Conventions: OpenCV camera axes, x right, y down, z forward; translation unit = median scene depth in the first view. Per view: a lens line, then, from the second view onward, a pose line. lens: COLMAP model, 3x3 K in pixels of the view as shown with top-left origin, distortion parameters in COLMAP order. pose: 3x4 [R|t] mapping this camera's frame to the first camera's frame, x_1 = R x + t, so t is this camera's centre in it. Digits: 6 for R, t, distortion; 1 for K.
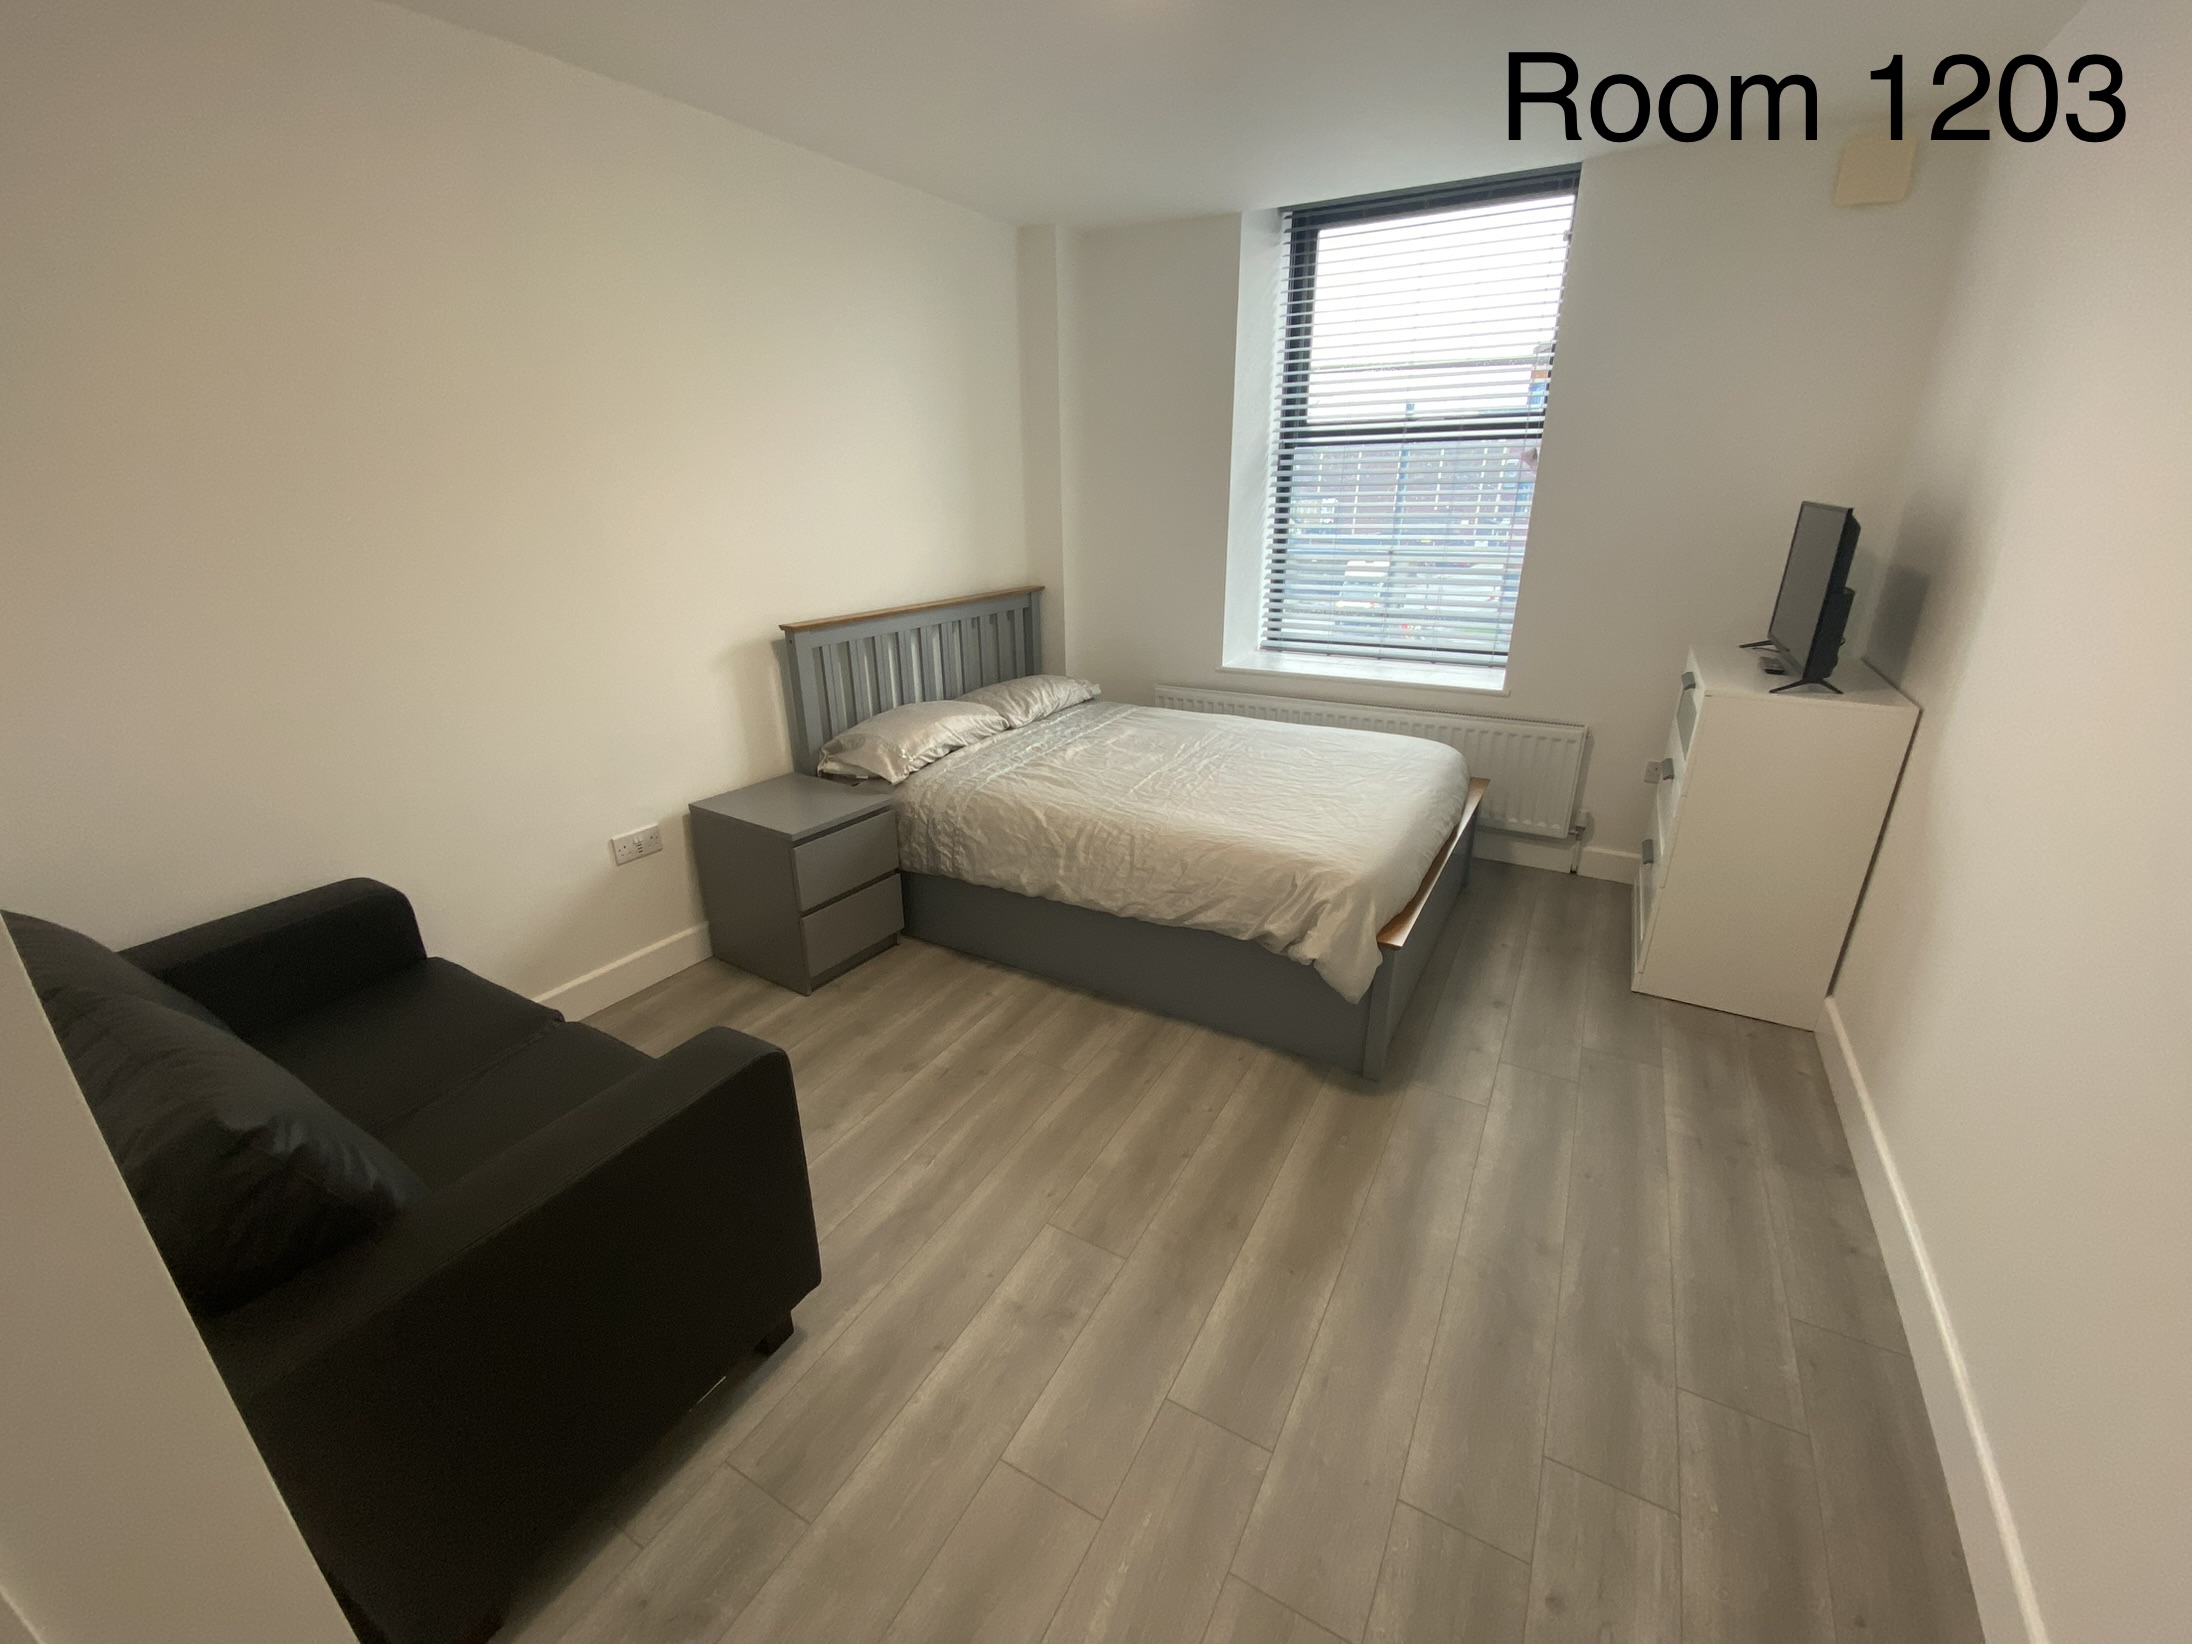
lens RADIAL K [[885.0, 0, 1091.5], [0, 885.0, 821.5], [0, 0, 1]] dist [0.066175, -0.036993]
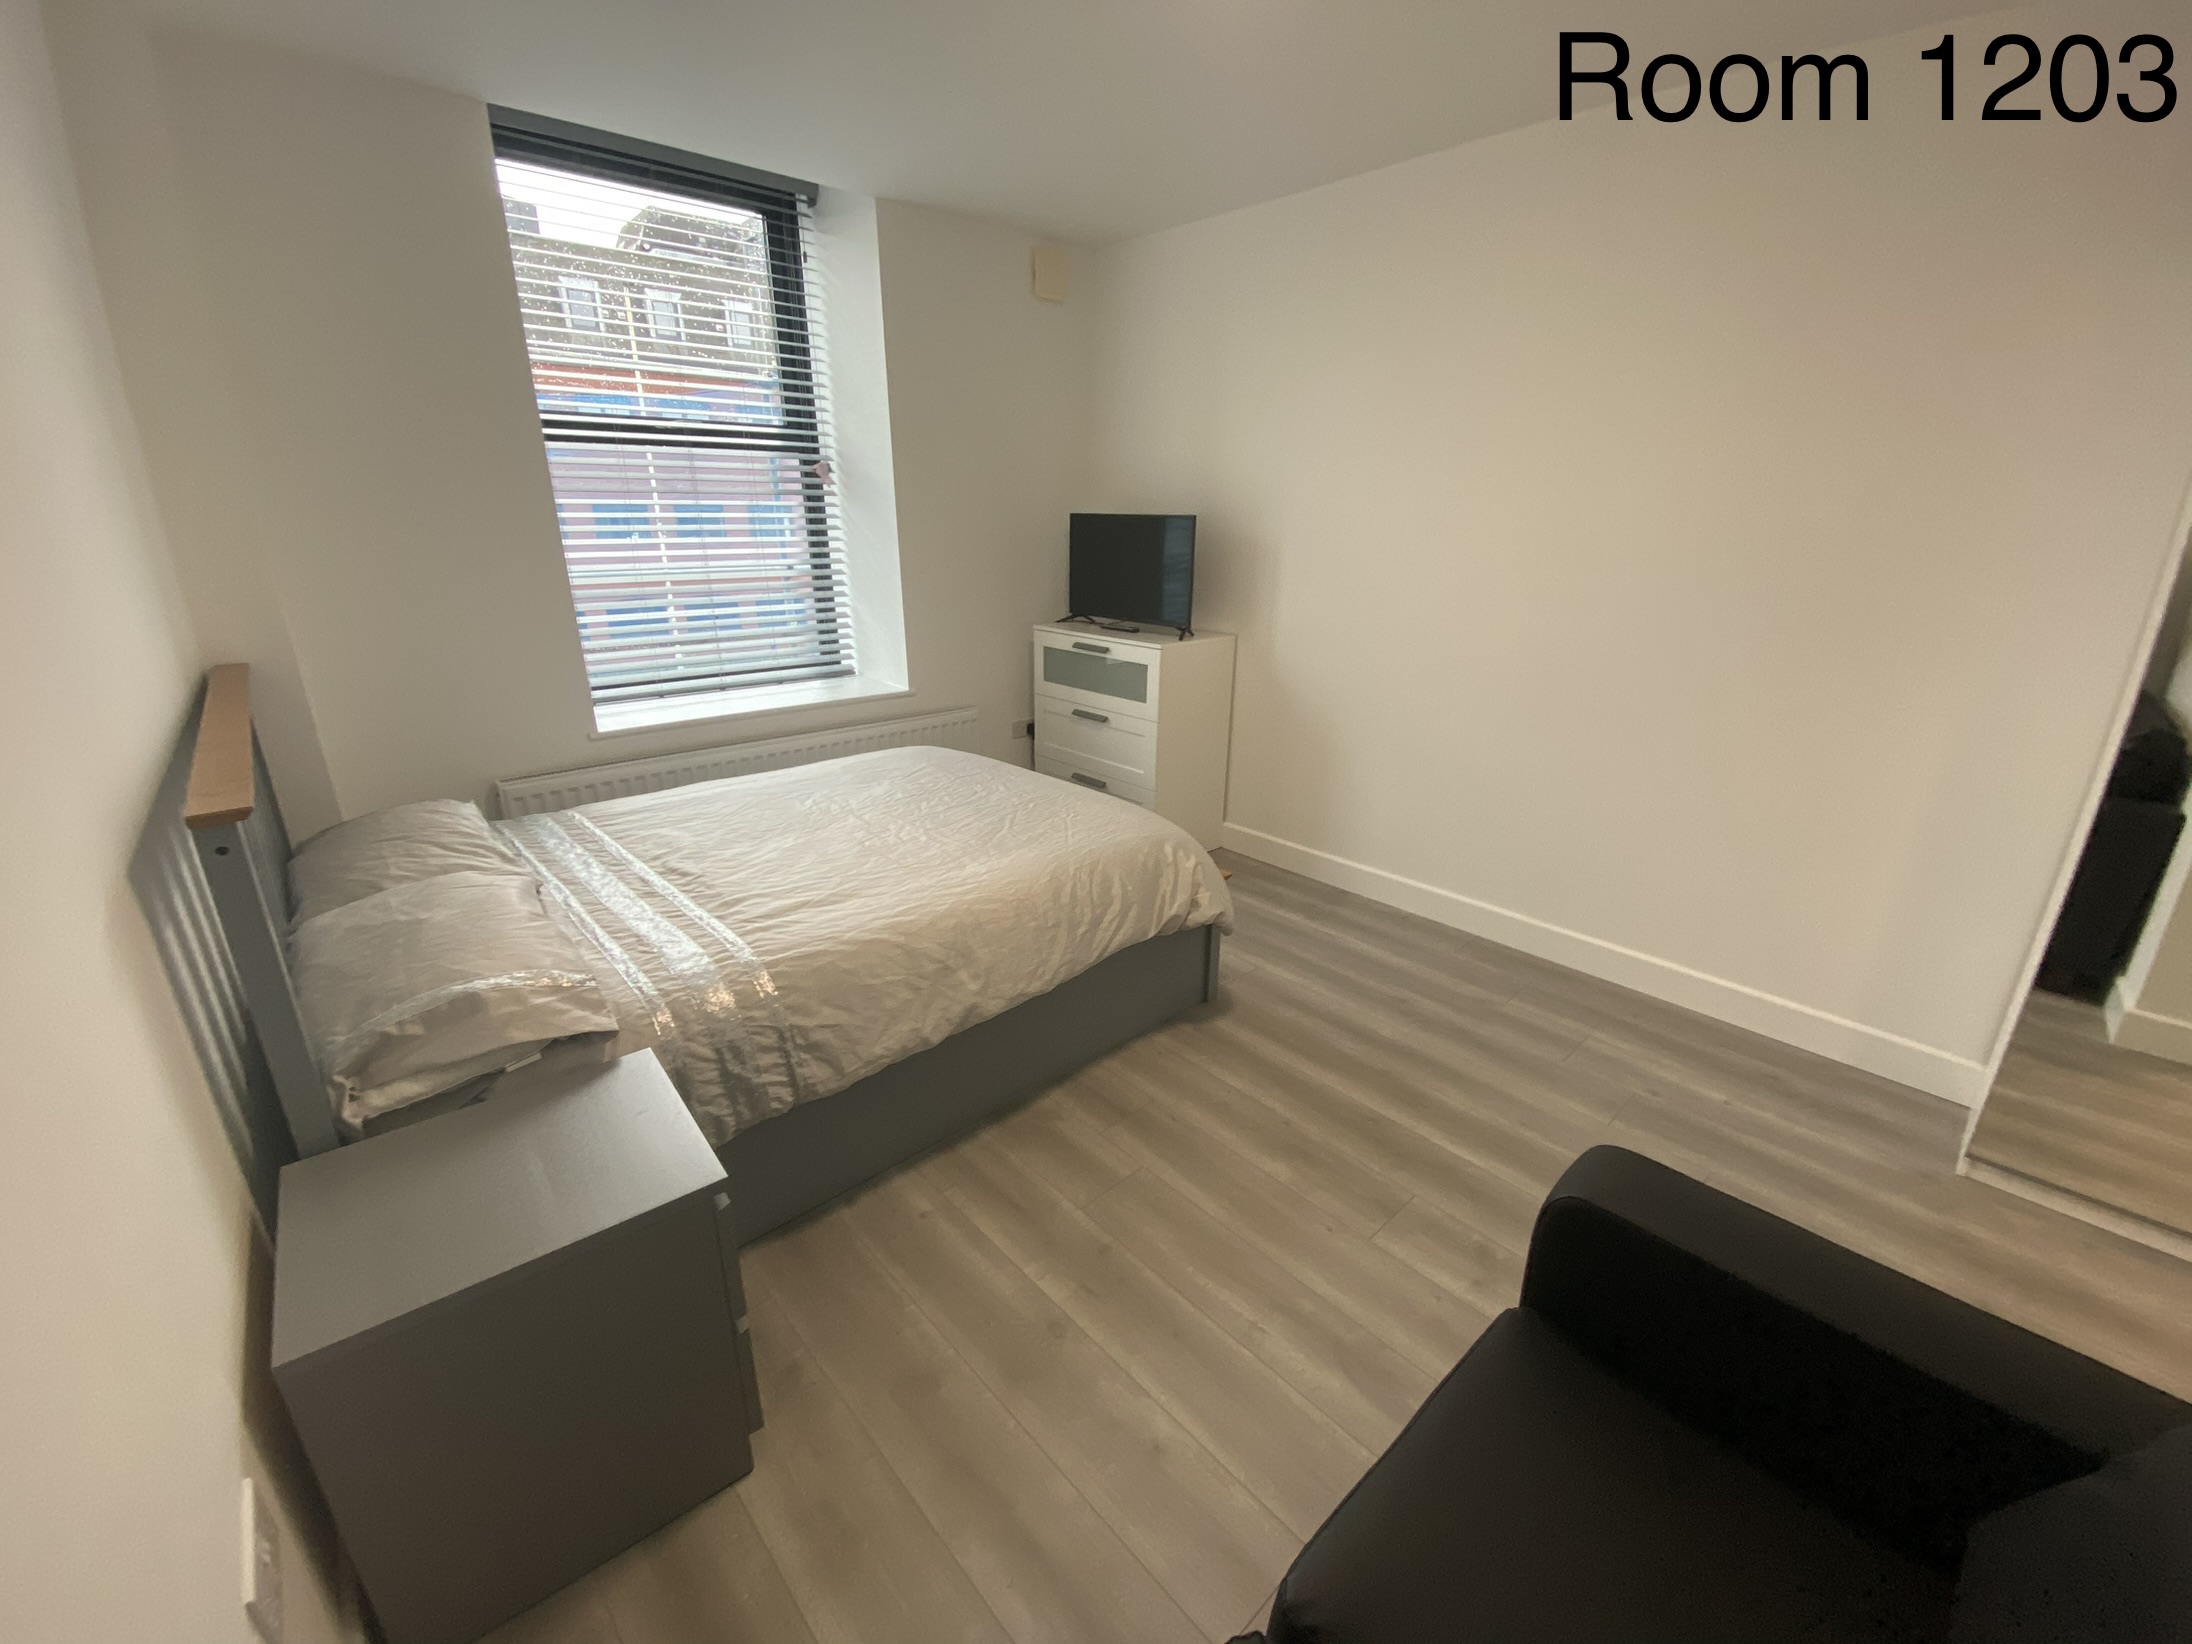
lens RADIAL K [[893.8, 0, 1101.6], [0, 893.8, 818.6], [0, 0, 1]] dist [0.043087, -0.039035]
pose [[0.299519, -0.303975, 0.904371, -0.628173], [0.332835, 0.921630, 0.199545, -0.183927], [-0.894153, 0.241240, 0.377219, 0.564070]]
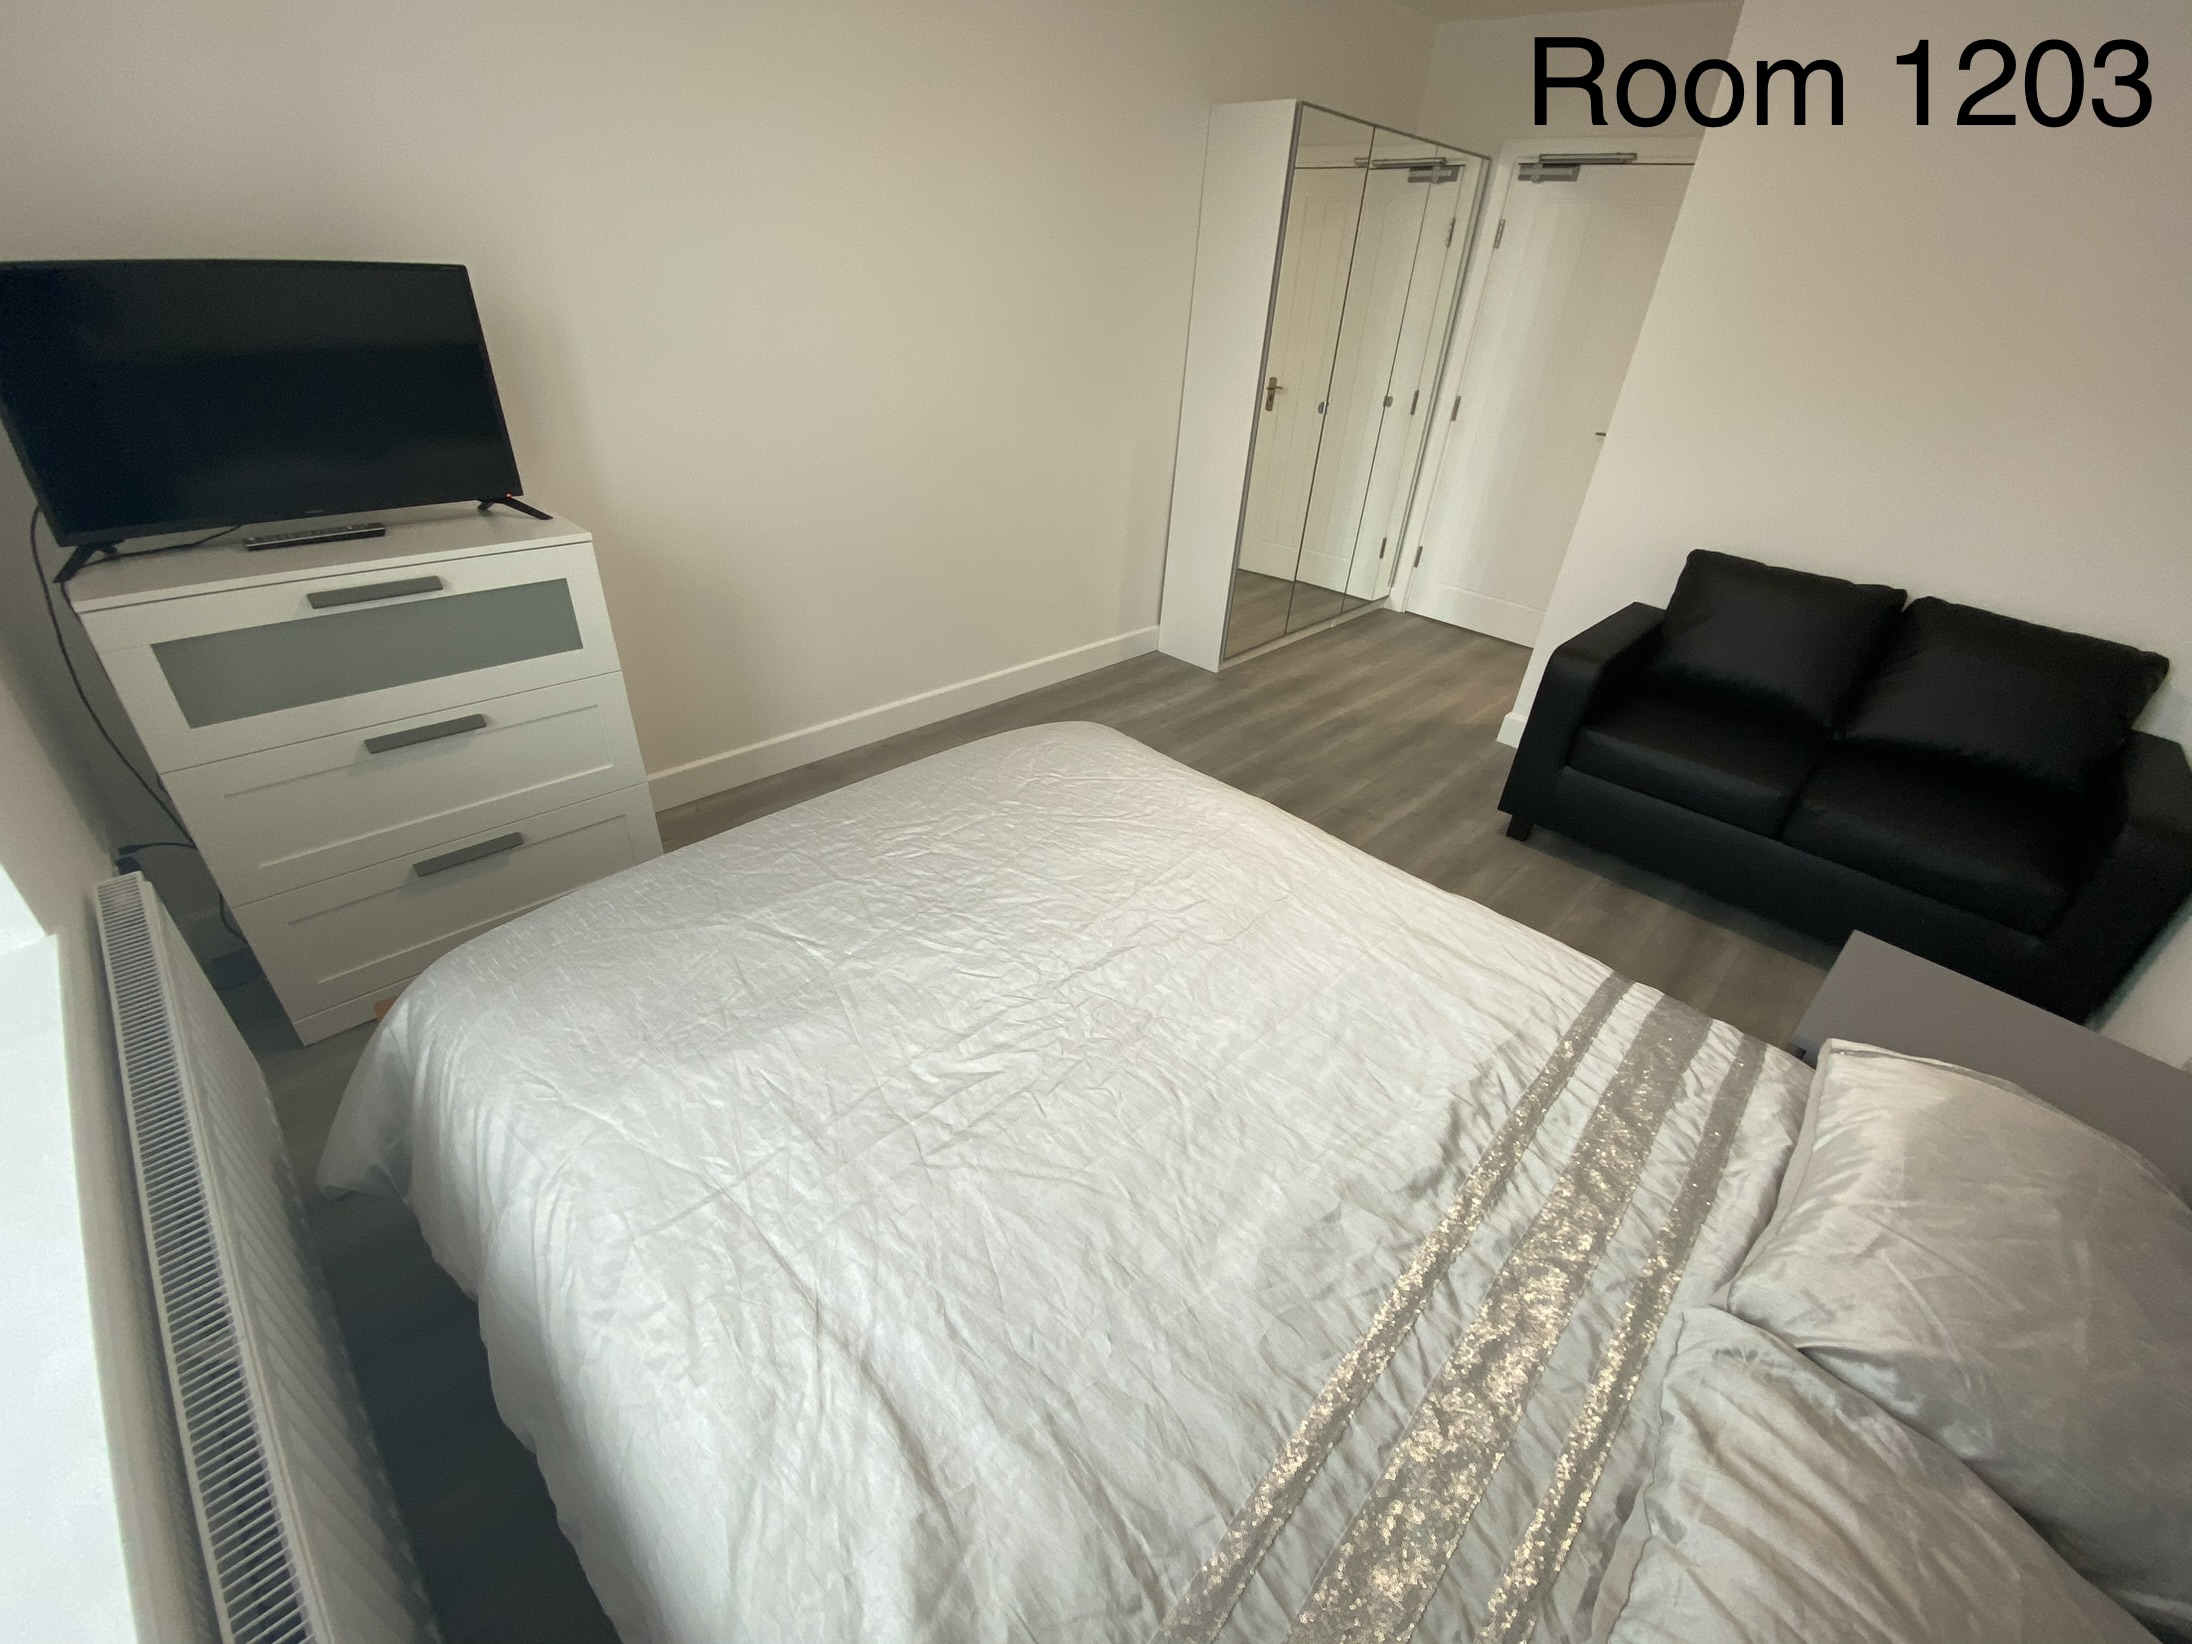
lens RADIAL K [[893.8, 0, 1101.6], [0, 893.8, 818.6], [0, 0, 1]] dist [0.043087, -0.039035]
pose [[-0.969324, -0.176643, 0.170901, 0.082550], [0.025112, 0.620514, 0.783793, -0.523776], [-0.244498, 0.764042, -0.597044, 1.389214]]
